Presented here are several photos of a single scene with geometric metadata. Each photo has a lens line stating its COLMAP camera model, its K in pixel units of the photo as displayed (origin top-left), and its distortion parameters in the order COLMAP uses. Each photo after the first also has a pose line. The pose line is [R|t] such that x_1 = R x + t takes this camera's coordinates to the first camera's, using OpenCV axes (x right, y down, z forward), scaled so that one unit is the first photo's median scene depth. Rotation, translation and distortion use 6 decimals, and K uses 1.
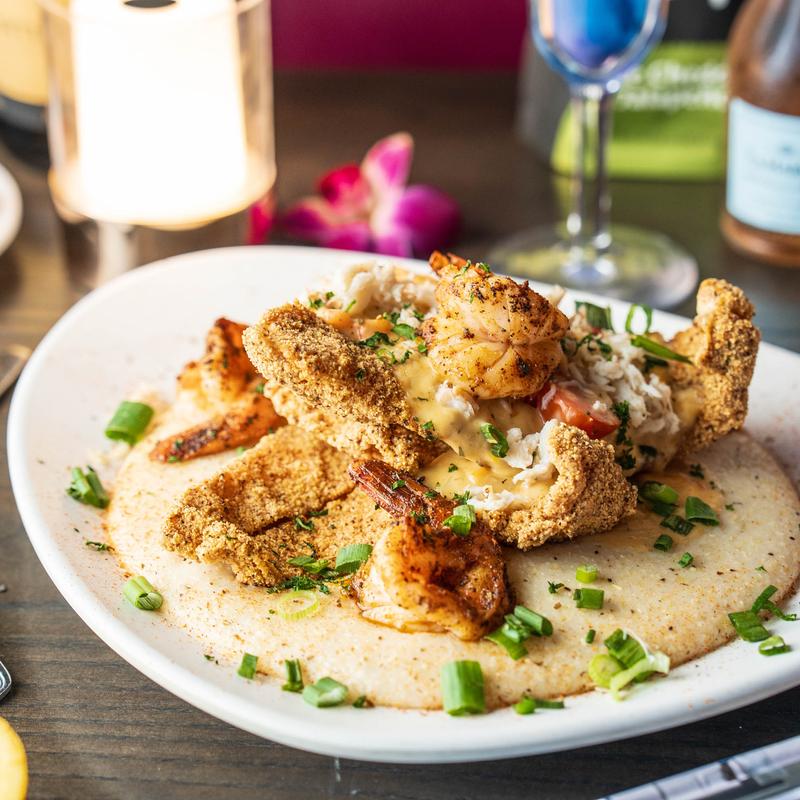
lens RADIAL K [[2430.4, 0, 393.1], [0, 2430.4, 402.3], [0, 0, 1]] dist [0.350037, 0.000000]
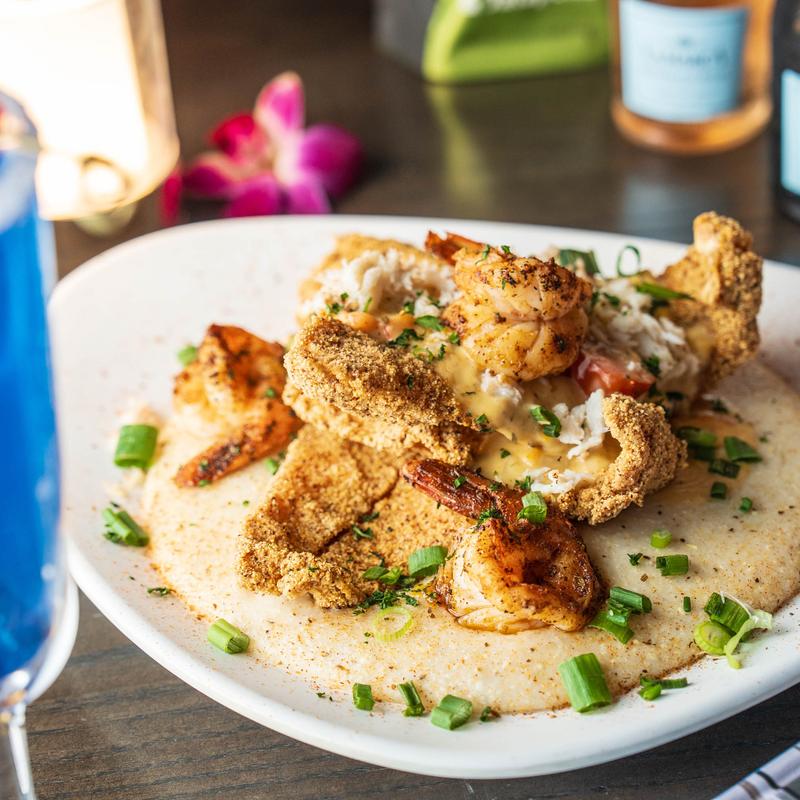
lens RADIAL K [[2430.4, 0, 400.7], [0, 2430.4, 395.8], [0, 0, 1]] dist [0.350037, 0.000000]
pose [[0.971707, -0.169809, 0.164168, -0.177041], [0.152063, 0.981623, 0.115296, -0.117844], [-0.180730, -0.087070, 0.979671, 0.033371]]
